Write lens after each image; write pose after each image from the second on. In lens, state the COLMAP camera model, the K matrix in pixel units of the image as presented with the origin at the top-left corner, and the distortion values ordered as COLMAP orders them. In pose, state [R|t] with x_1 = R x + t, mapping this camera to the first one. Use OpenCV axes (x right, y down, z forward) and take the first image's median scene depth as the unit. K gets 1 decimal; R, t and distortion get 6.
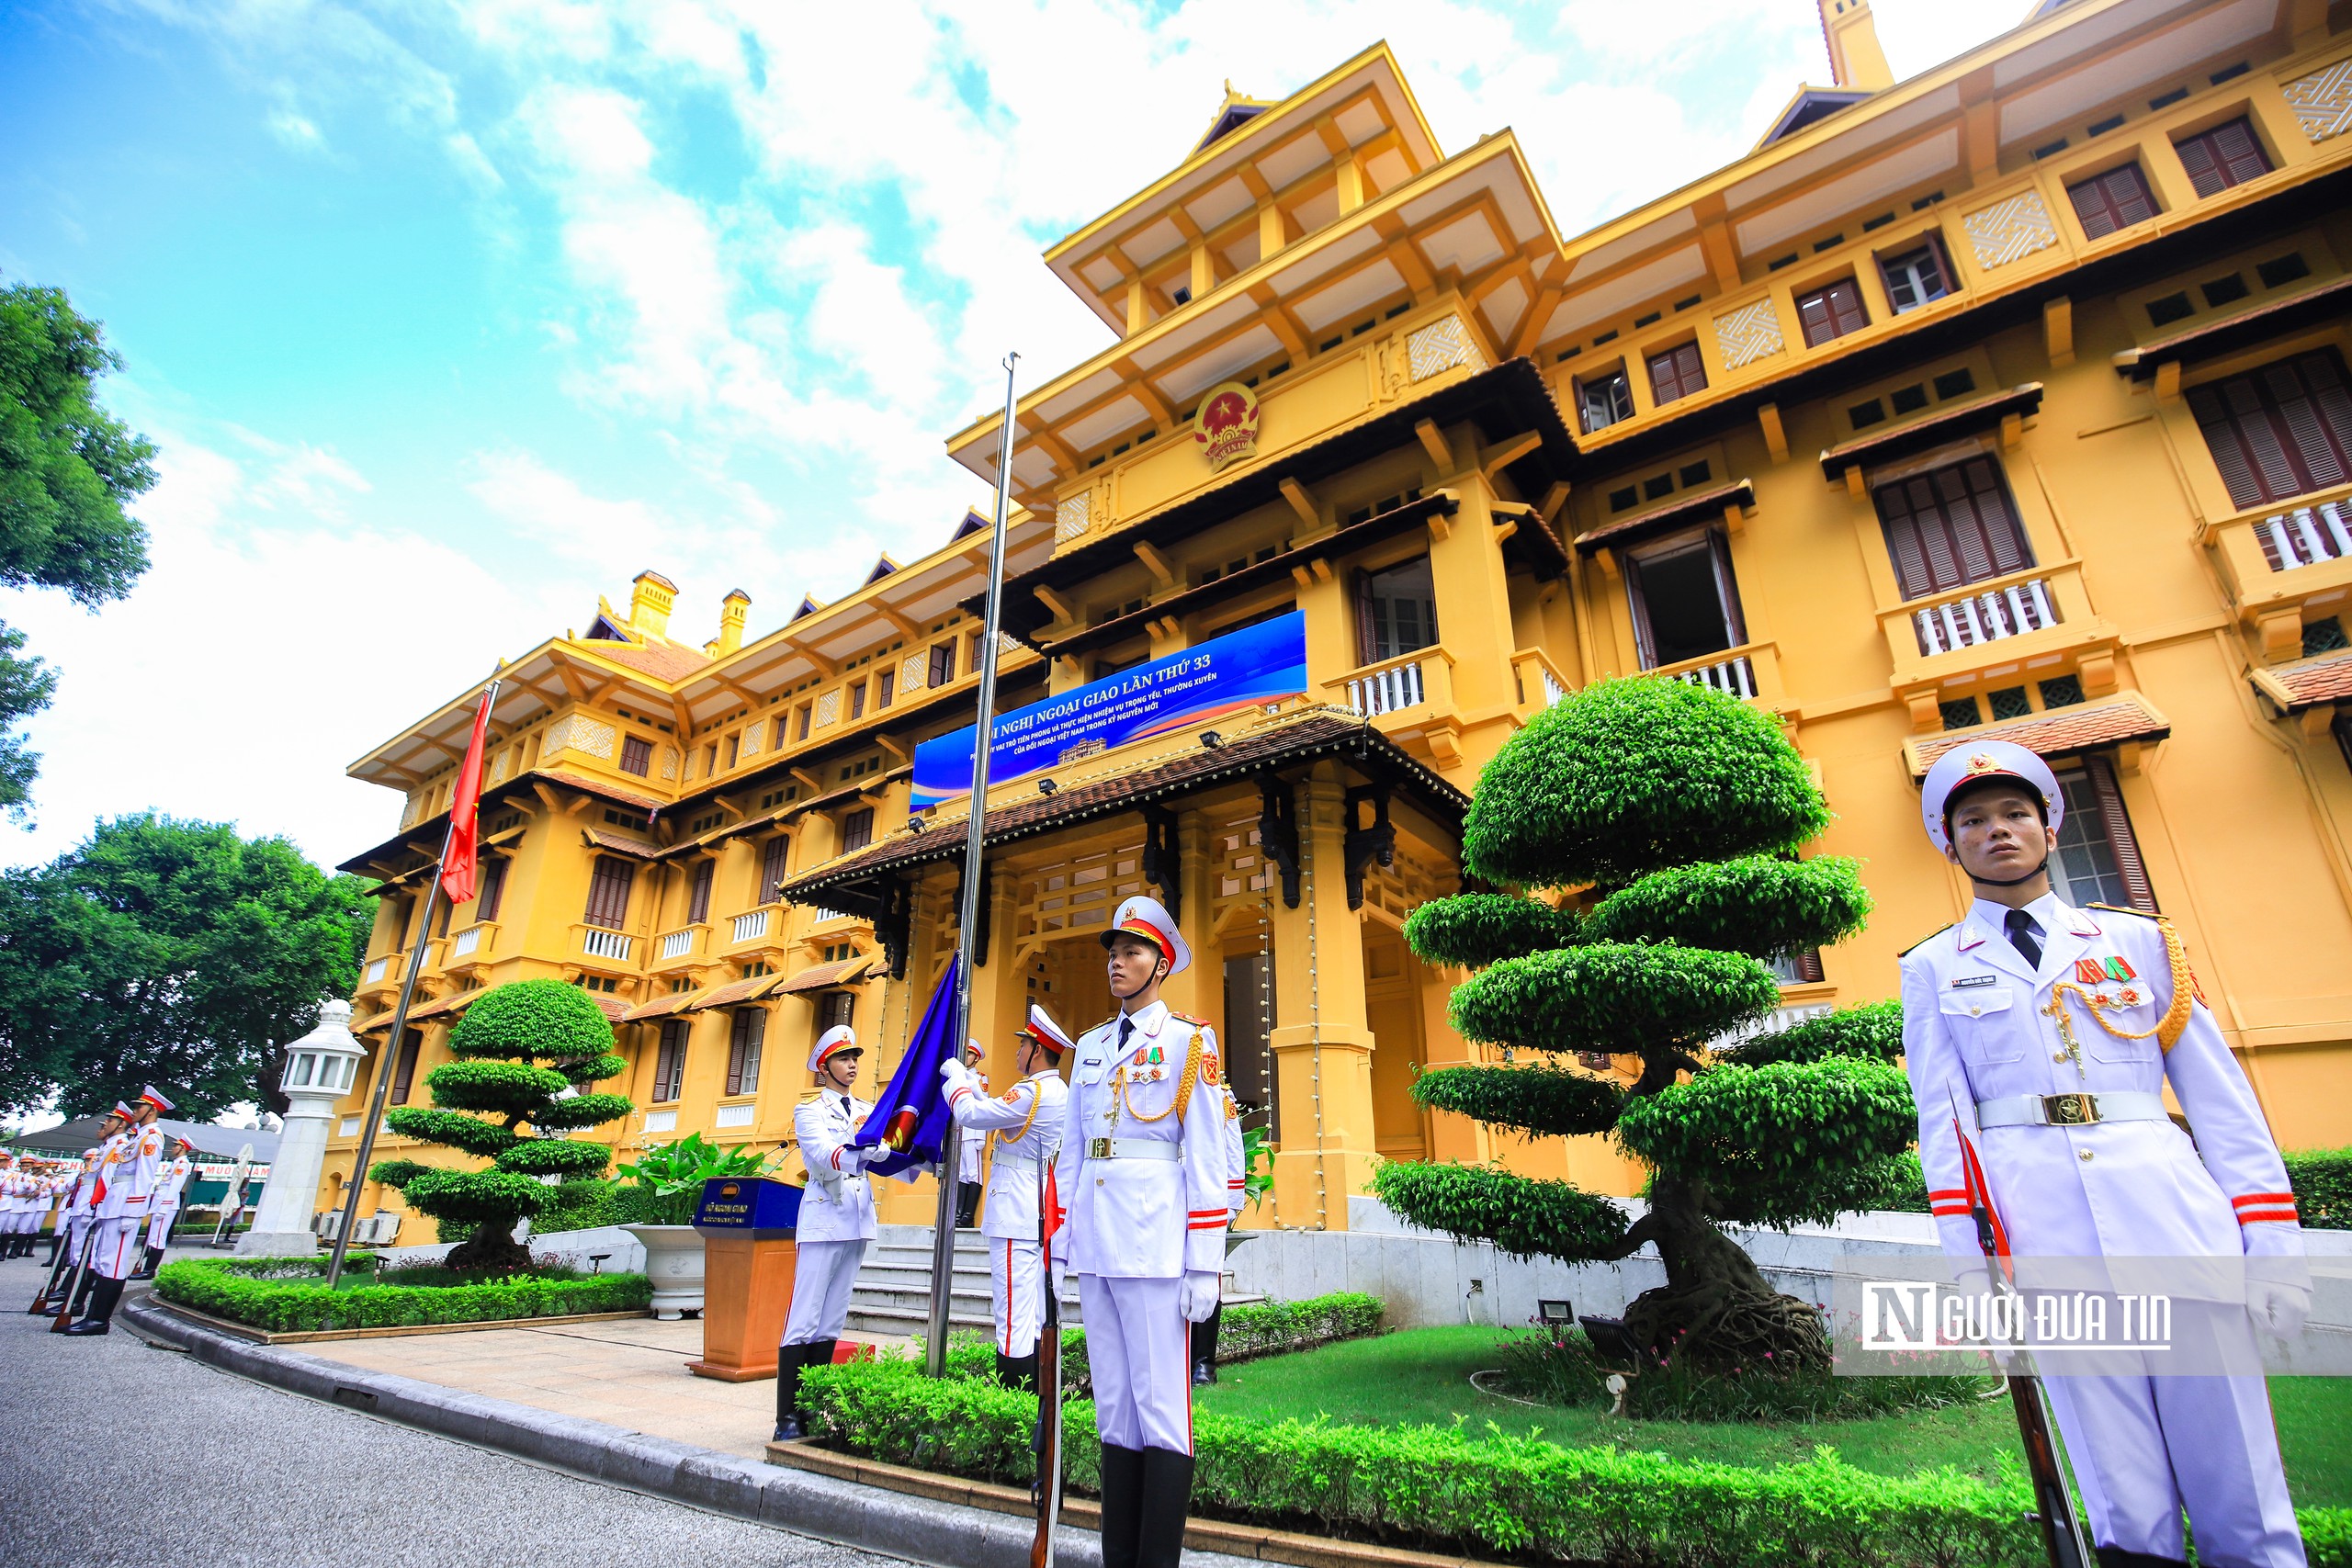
lens RADIAL K [[1088.4, 0, 1167.0], [0, 1088.4, 796.0], [0, 0, 1]] dist [-0.023298, 0.001010]
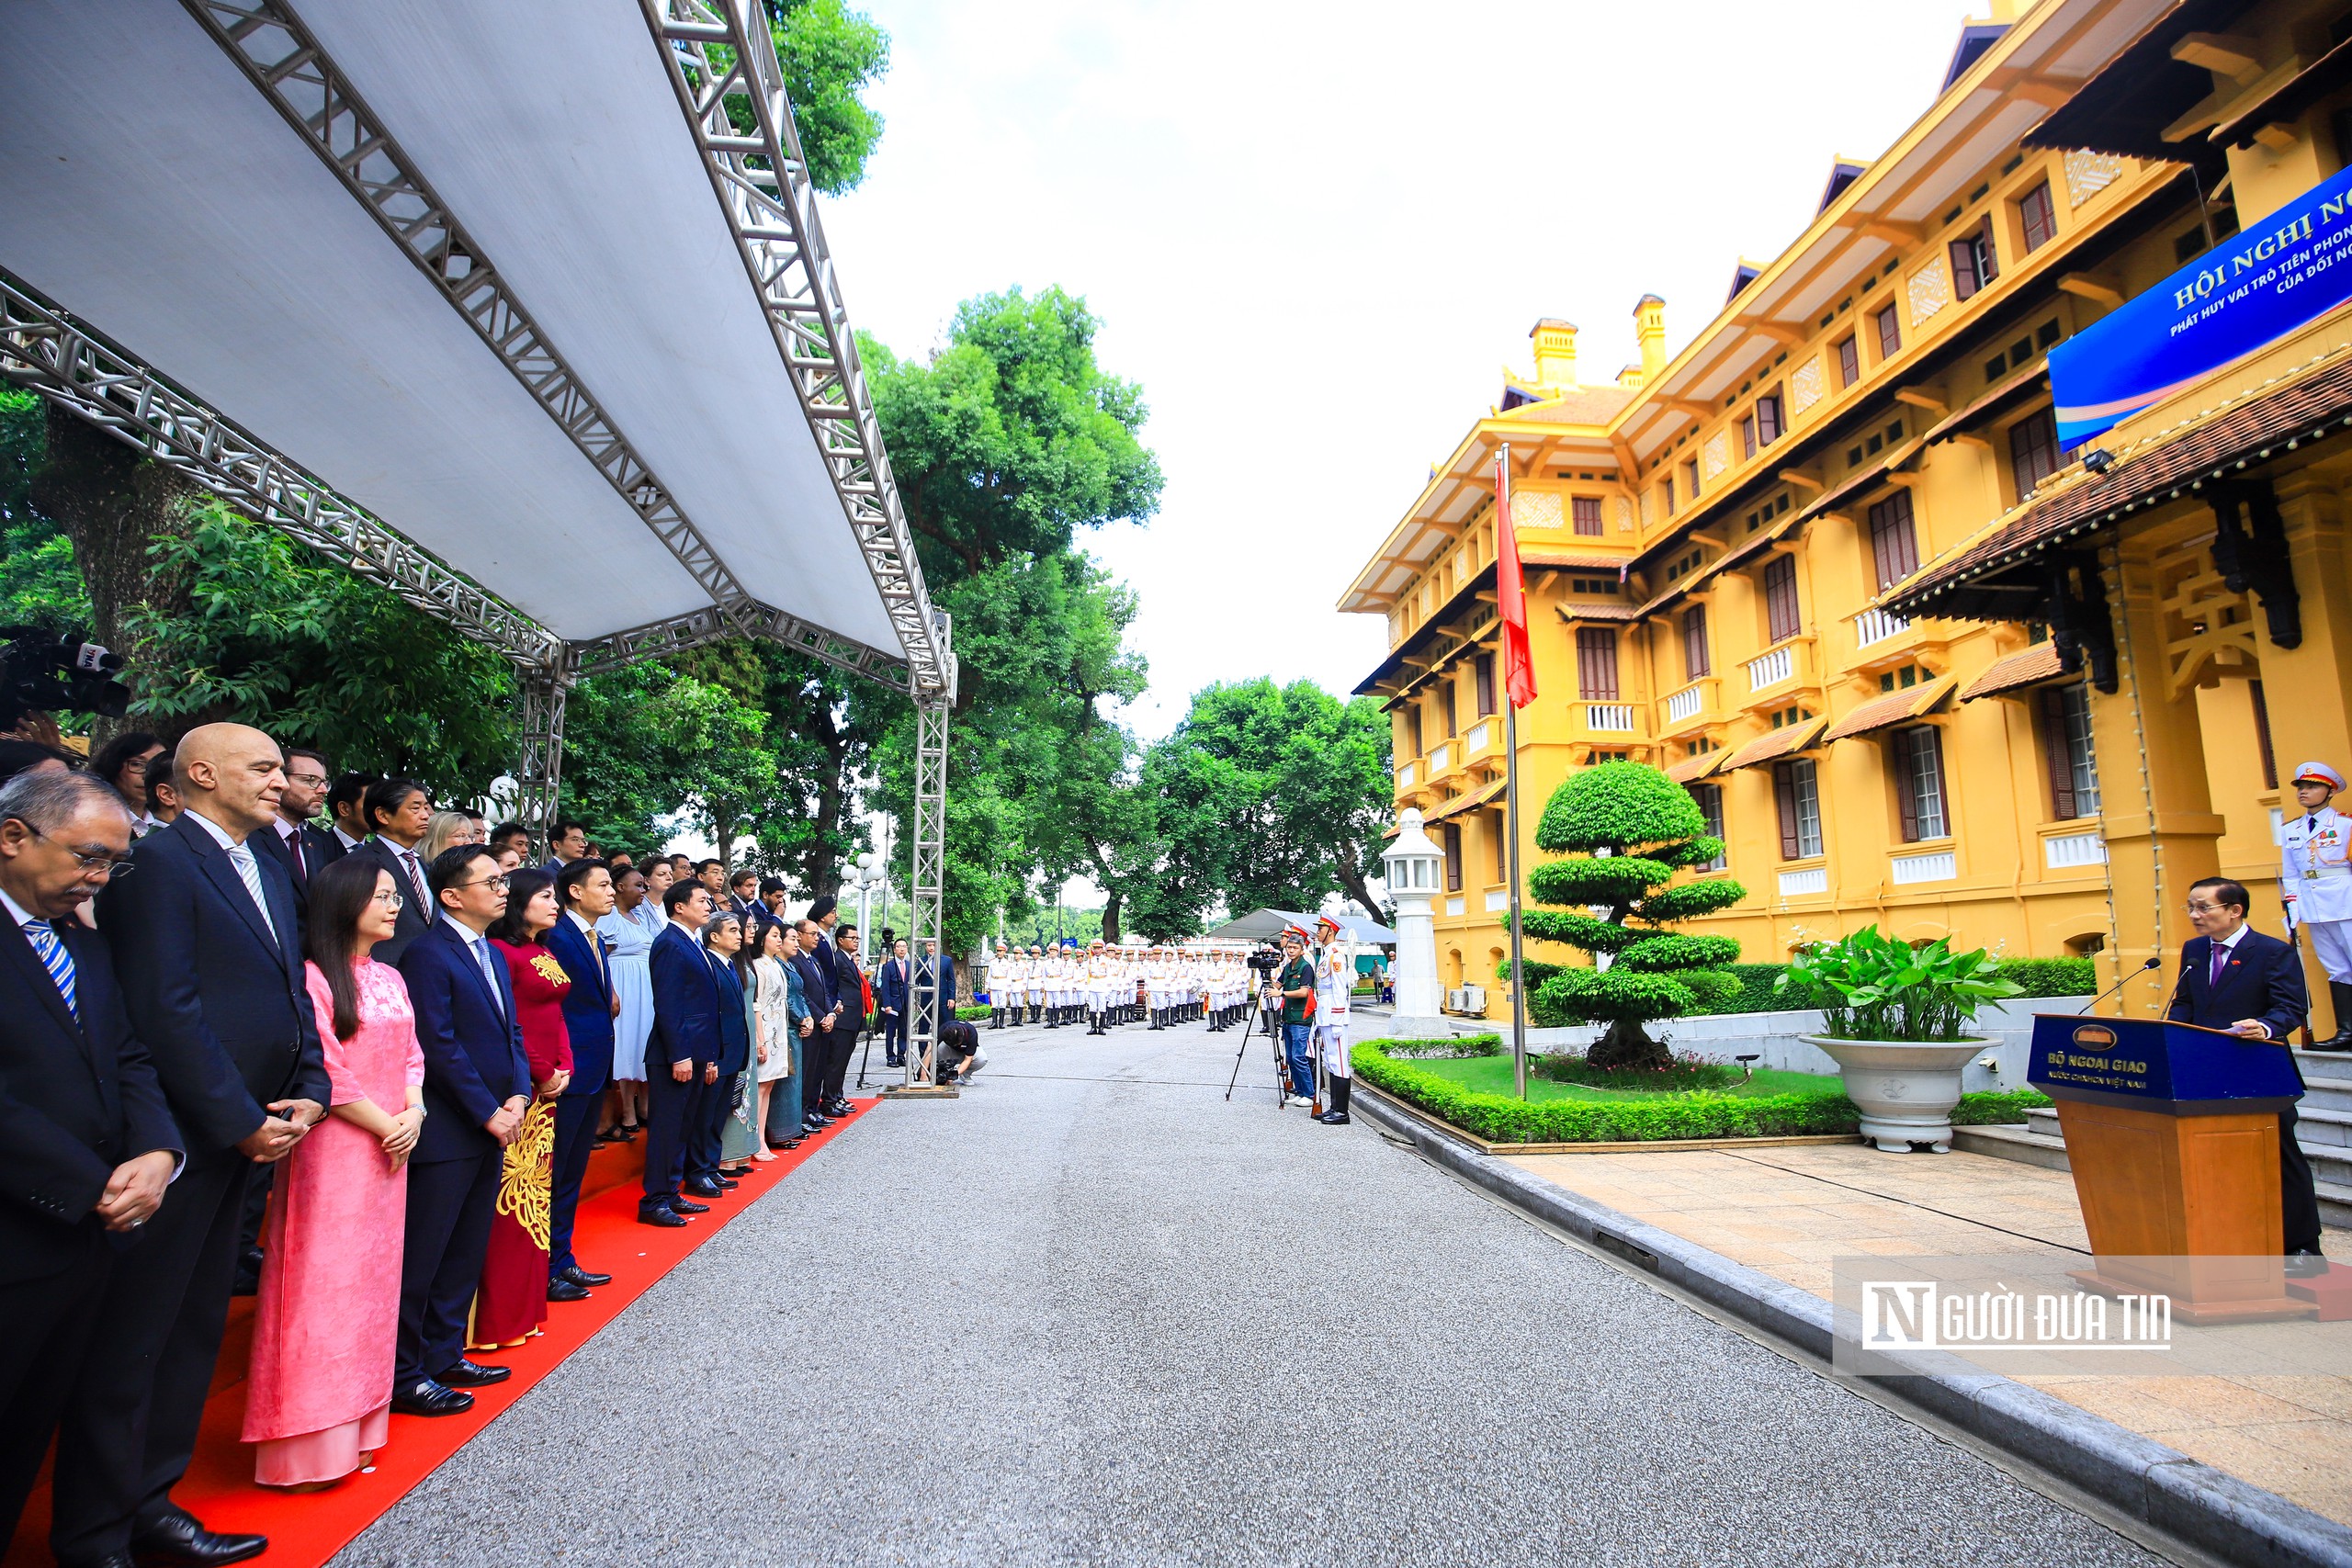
lens RADIAL K [[1088.4, 0, 1167.0], [0, 1088.4, 796.0], [0, 0, 1]] dist [-0.023298, 0.001010]
pose [[0.676687, -0.112134, -0.727681, -0.150021], [0.268184, 0.957977, 0.101769, 0.002980], [0.685690, -0.264018, 0.678324, 0.105406]]
